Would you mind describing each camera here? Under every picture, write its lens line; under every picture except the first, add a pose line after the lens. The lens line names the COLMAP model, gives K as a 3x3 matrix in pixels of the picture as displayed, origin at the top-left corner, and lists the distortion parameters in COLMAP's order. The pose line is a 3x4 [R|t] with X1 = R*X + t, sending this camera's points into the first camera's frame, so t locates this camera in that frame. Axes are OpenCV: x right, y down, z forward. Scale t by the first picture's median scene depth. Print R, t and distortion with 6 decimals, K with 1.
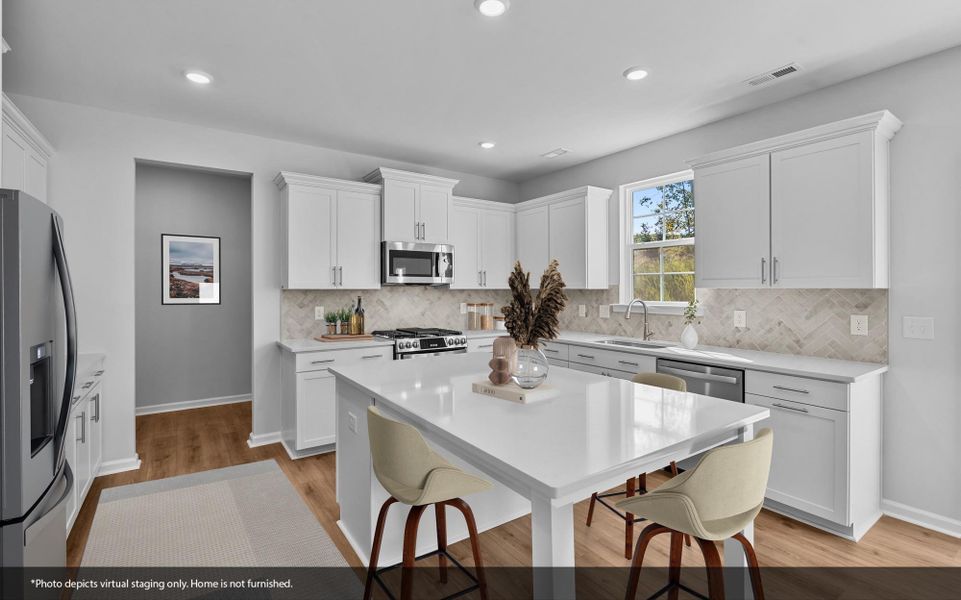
lens RADIAL K [[431.1, 0, 482.3], [0, 431.1, 291.8], [0, 0, 1]] dist [-0.003372, -0.001404]
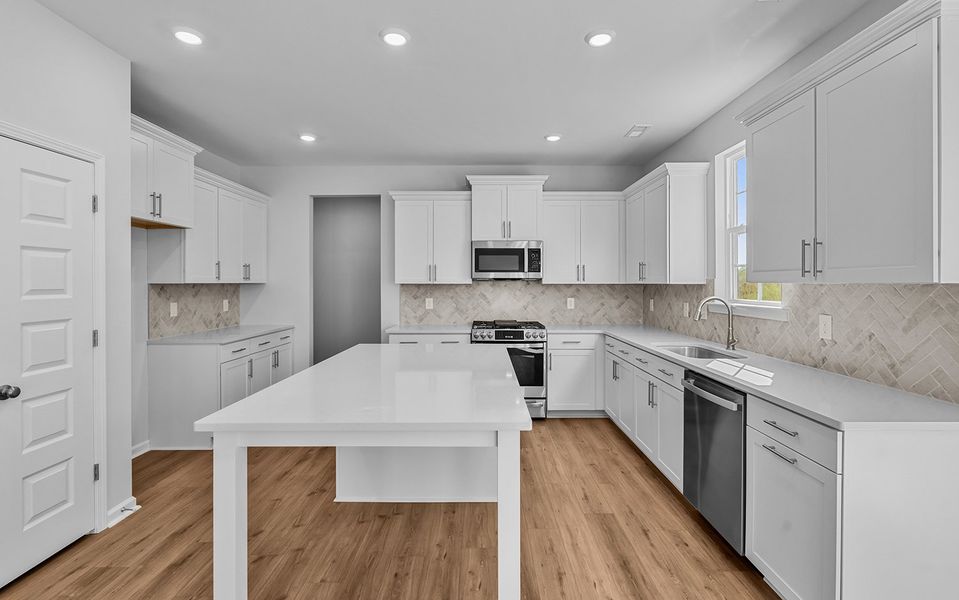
lens RADIAL K [[430.2, 0, 486.5], [0, 430.2, 290.2], [0, 0, 1]] dist [-0.003372, -0.001404]
pose [[0.825728, 0.009905, -0.563982, 0.437351], [-0.005244, 0.999937, 0.009884, -0.000689], [0.564045, -0.005204, 0.825728, 0.096341]]
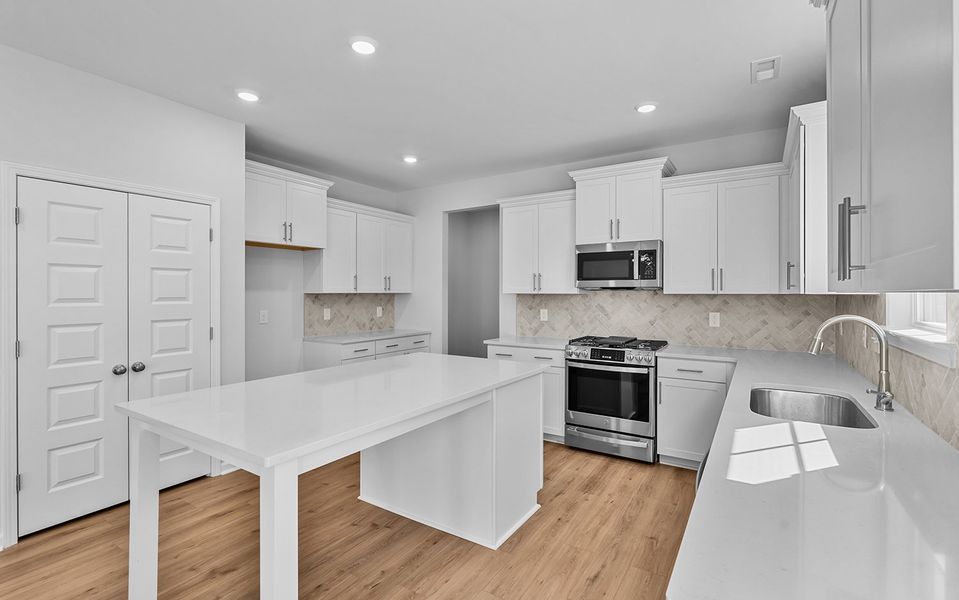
lens RADIAL K [[430.2, 0, 491.3], [0, 430.2, 297.5], [0, 0, 1]] dist [-0.003372, -0.001404]
pose [[0.397098, 0.009933, -0.917723, 0.603655], [-0.007835, 0.999942, 0.007432, -0.003540], [0.917743, 0.004239, 0.397153, 0.431265]]
